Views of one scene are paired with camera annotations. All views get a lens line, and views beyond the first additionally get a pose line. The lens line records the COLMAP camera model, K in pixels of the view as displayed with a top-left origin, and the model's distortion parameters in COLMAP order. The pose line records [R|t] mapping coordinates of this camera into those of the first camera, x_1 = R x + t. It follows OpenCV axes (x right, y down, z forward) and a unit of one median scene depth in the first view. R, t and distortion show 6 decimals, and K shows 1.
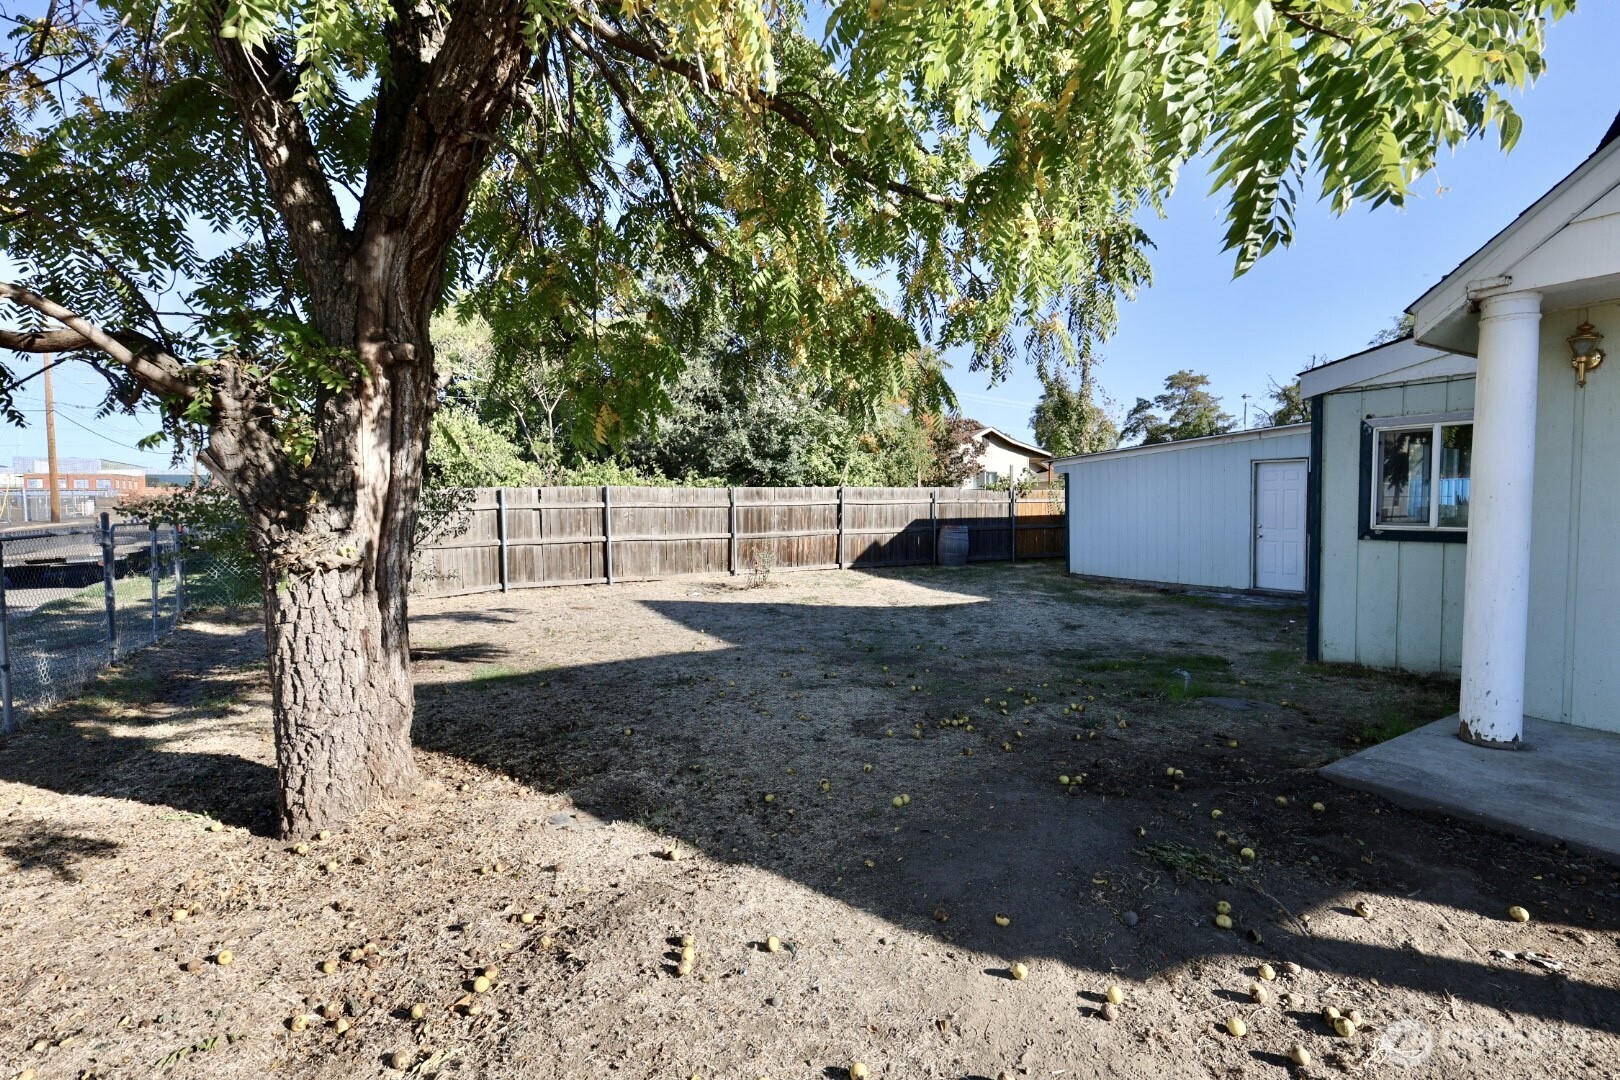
lens RADIAL K [[731.7, 0, 819.4], [0, 731.7, 532.4], [0, 0, 1]] dist [0.012195, 0.000152]
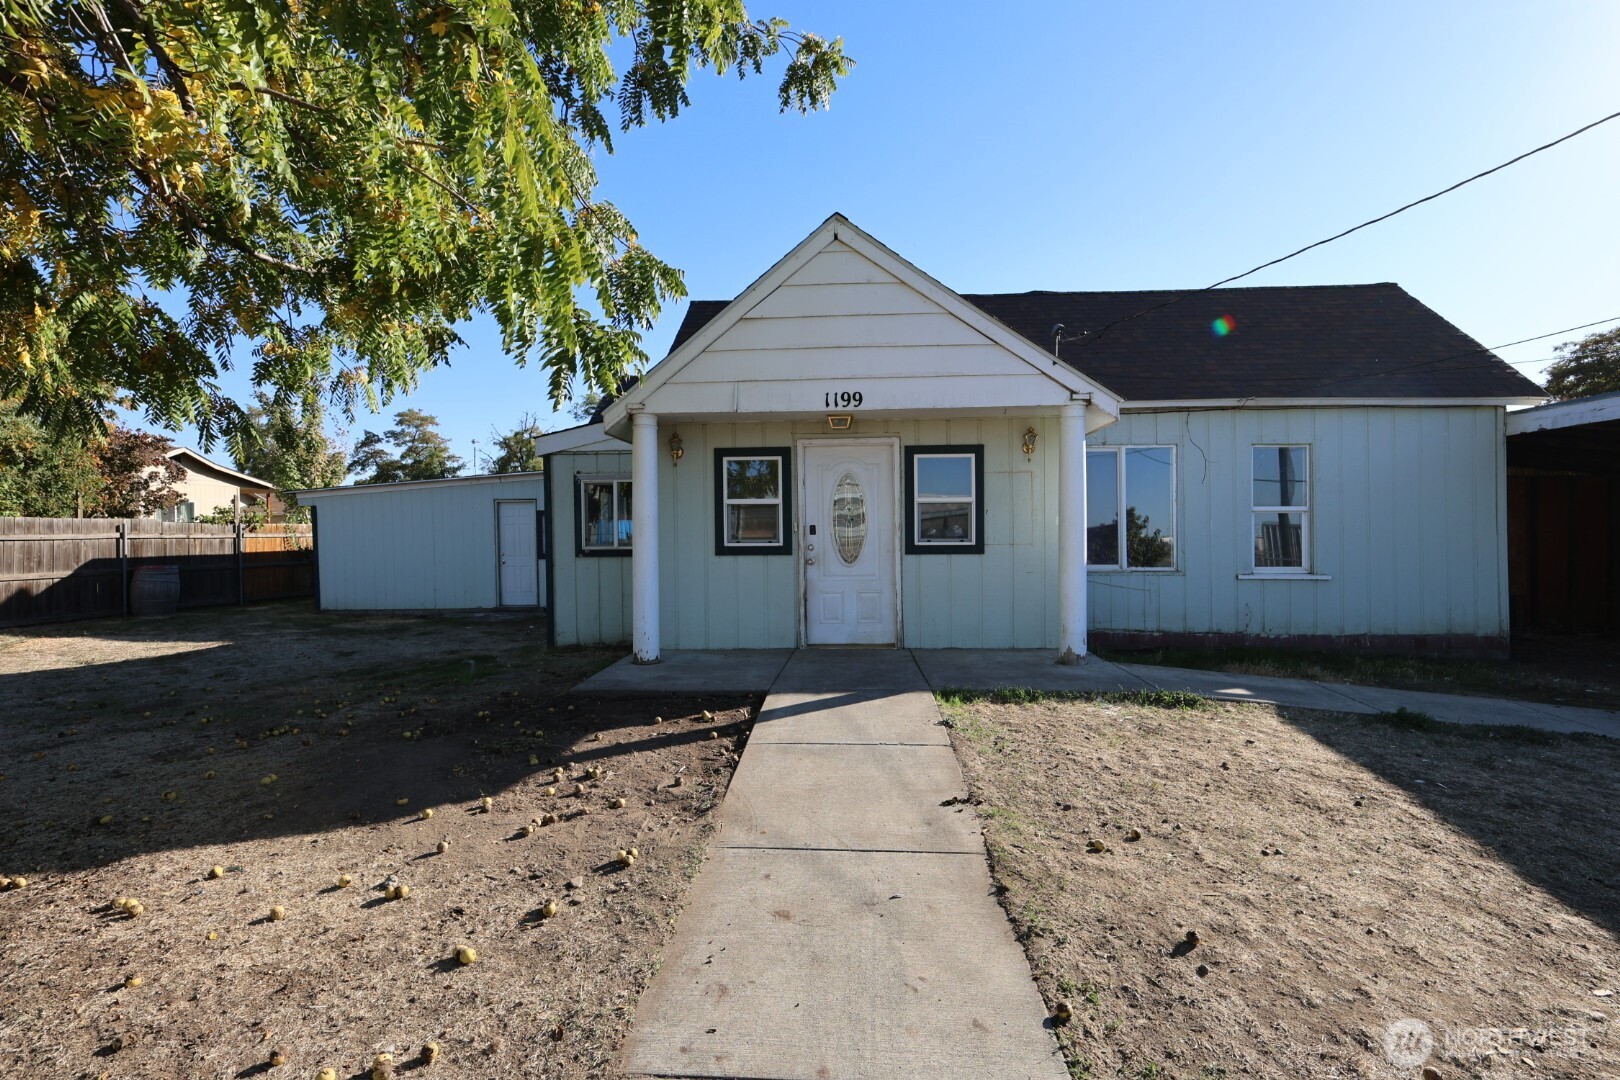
lens RADIAL K [[750.0, 0, 819.8], [0, 750.0, 566.1], [0, 0, 1]] dist [-0.018257, -0.000830]
pose [[0.569367, -0.032321, 0.821448, -0.247688], [0.038844, 0.999168, 0.012390, 0.034701], [-0.821165, 0.024854, 0.570149, -0.282153]]
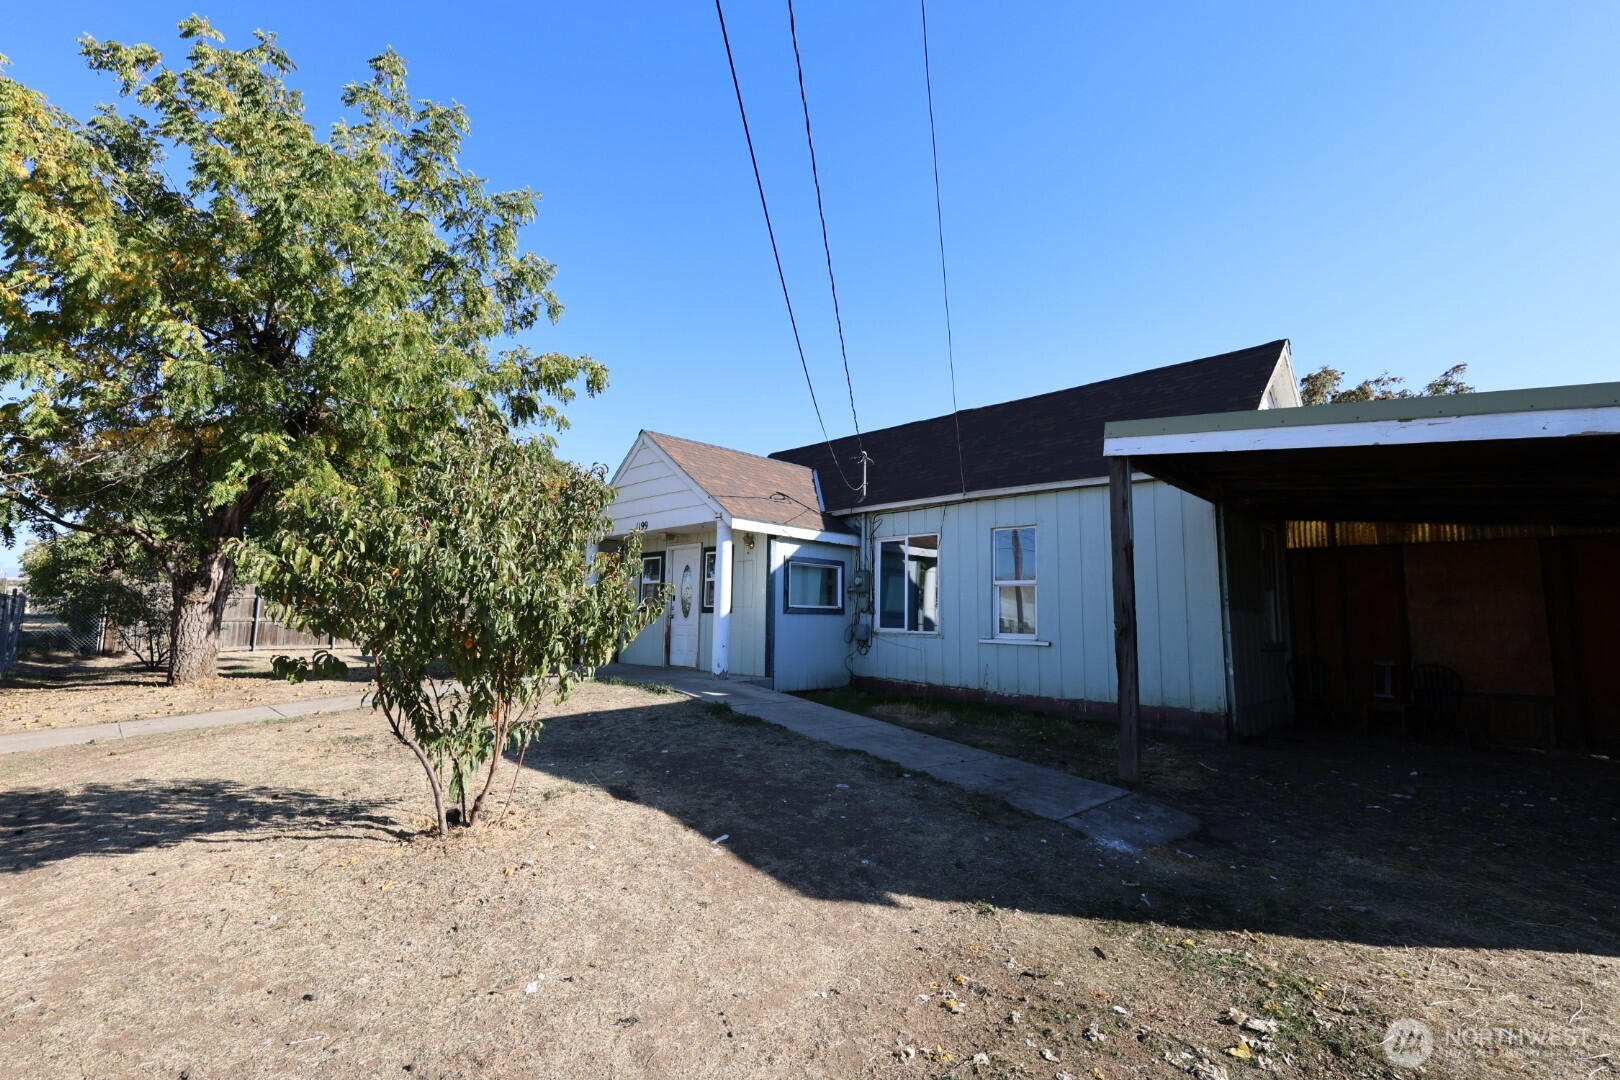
lens RADIAL K [[710.4, 0, 810.0], [0, 710.4, 540.0], [0, 0, 1]] dist [0.019594, 0.000054]
pose [[0.969381, 0.048732, 0.240678, 0.903592], [-0.013048, 0.988948, -0.147686, 0.151780], [-0.245216, 0.140024, 0.959303, -2.103667]]
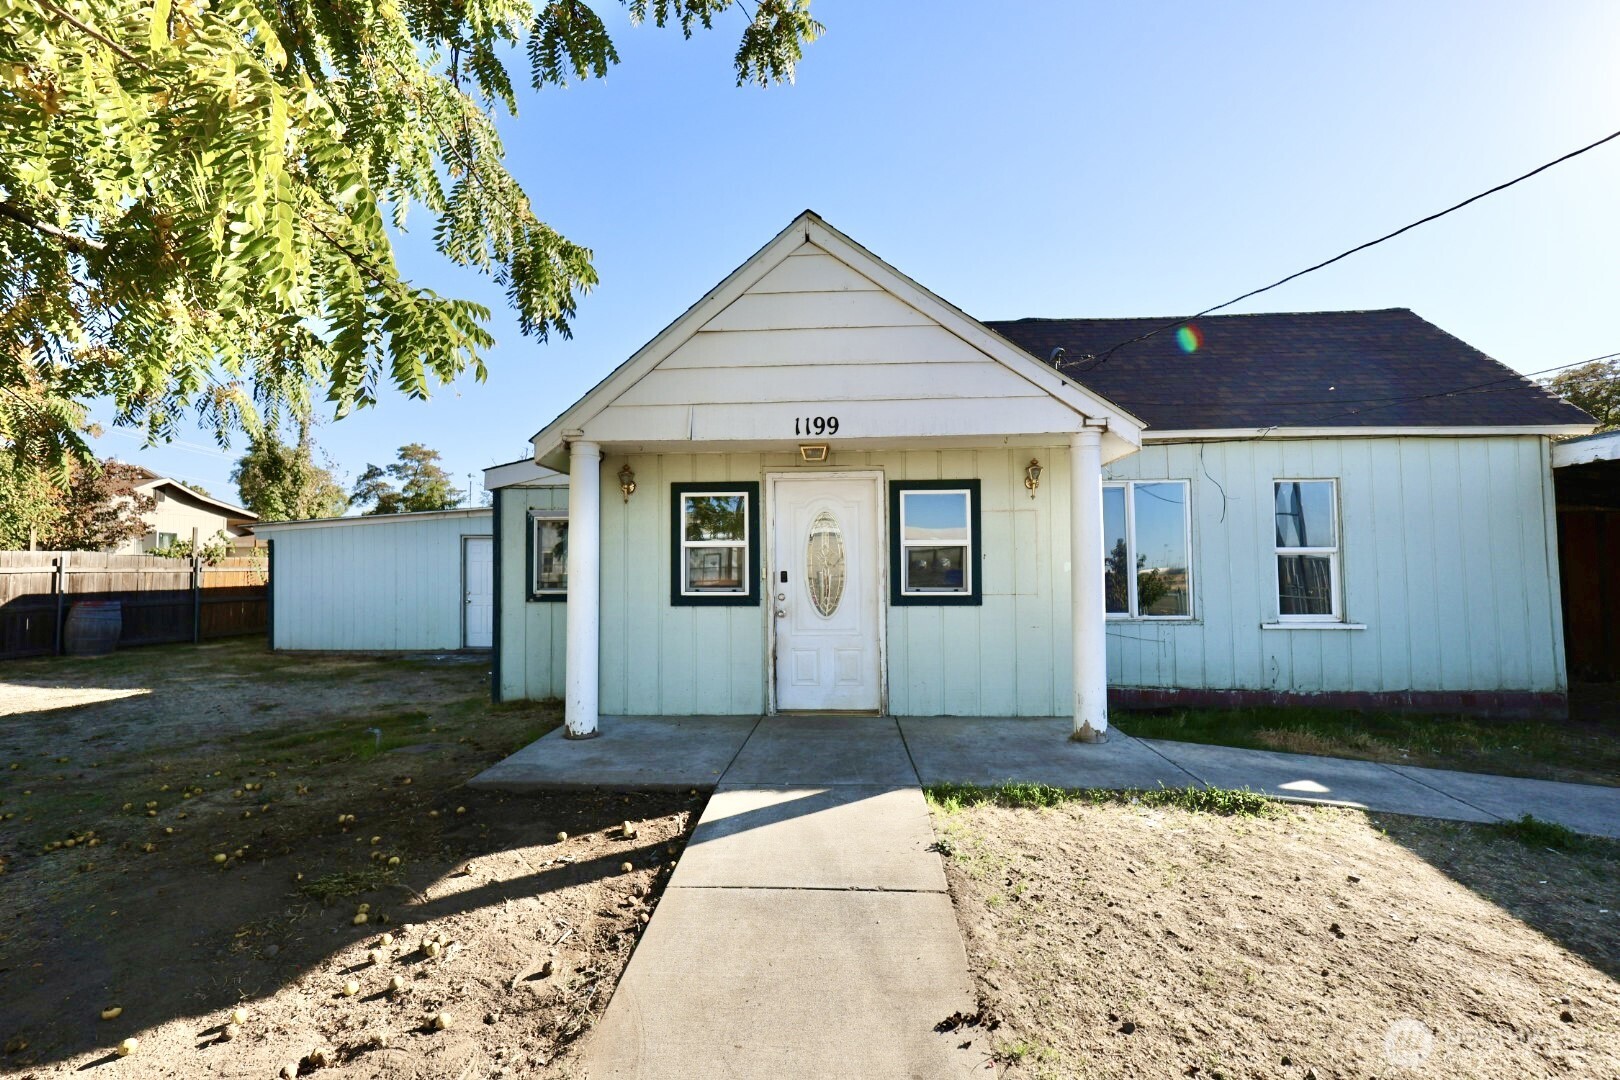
lens RADIAL K [[708.5, 0, 819.4], [0, 708.5, 539.0], [0, 0, 1]] dist [-0.000197, 0.000499]
pose [[0.566155, 0.035875, 0.823517, -0.007040], [0.033564, 0.997221, -0.066517, -0.000271], [-0.823615, 0.065299, 0.563378, -0.167614]]
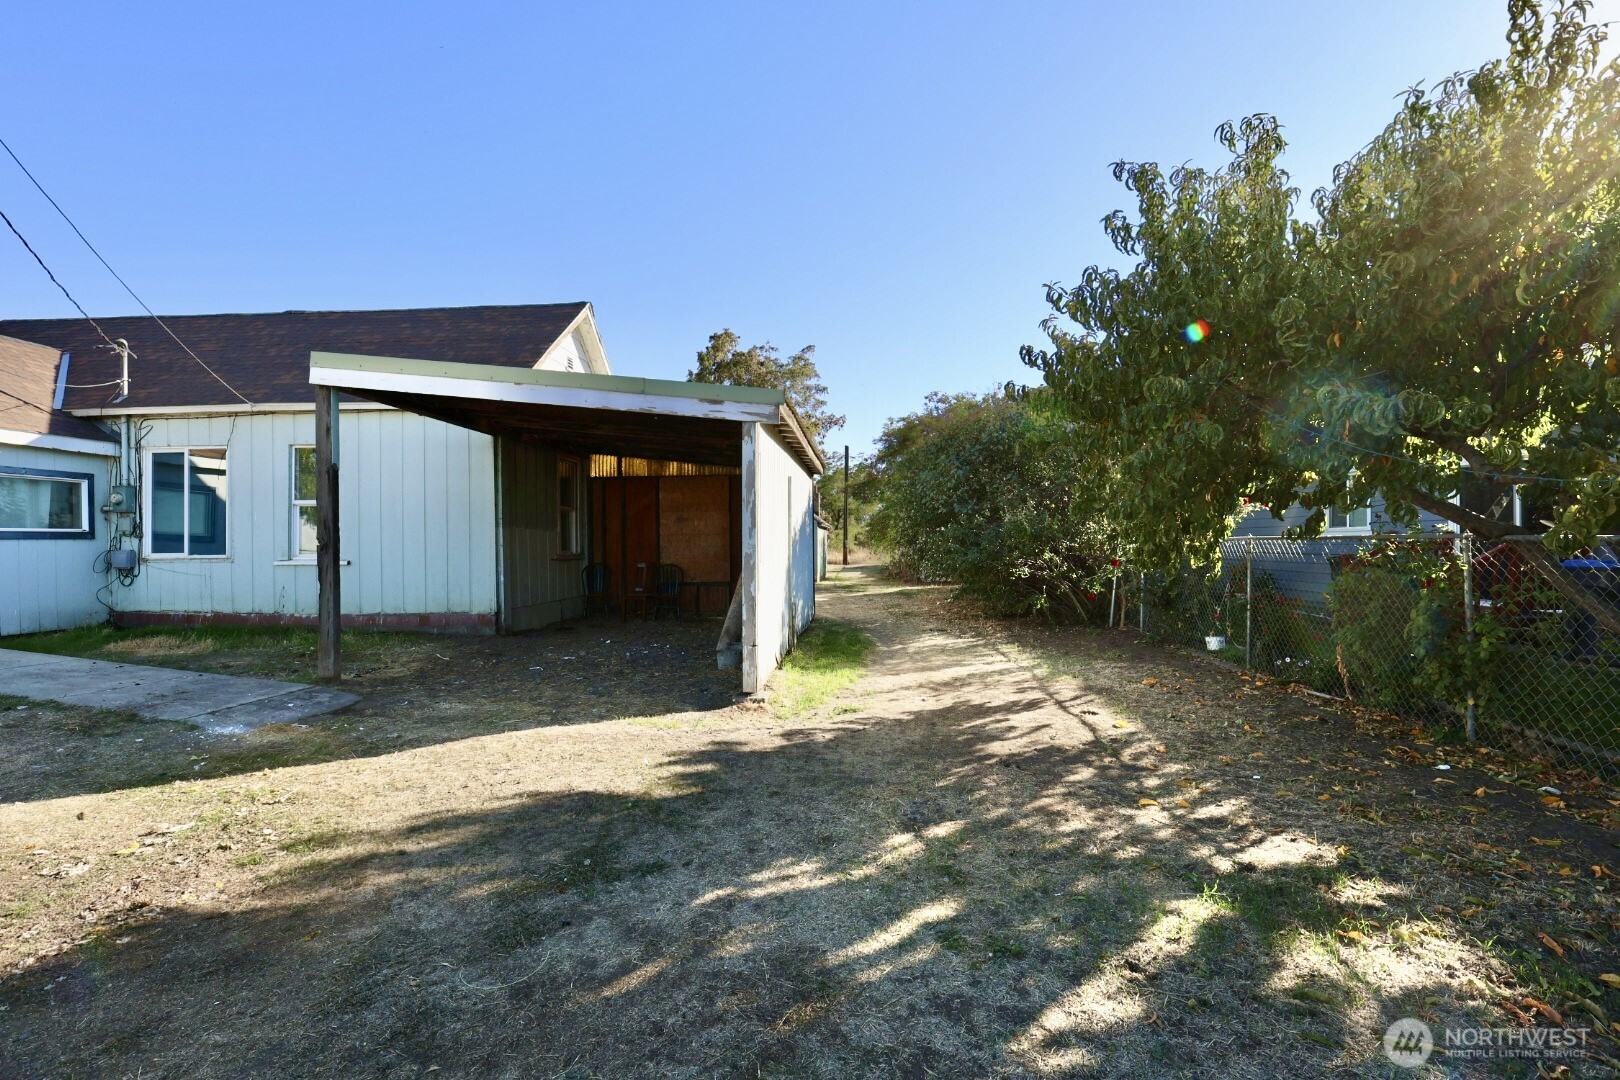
lens RADIAL K [[708.5, 0, 819.4], [0, 708.5, 539.0], [0, 0, 1]] dist [-0.000197, 0.000499]
pose [[0.575437, 0.003494, 0.817838, 1.173309], [0.037478, 0.998828, -0.030637, 0.181635], [-0.816987, 0.048281, 0.574632, -2.588396]]
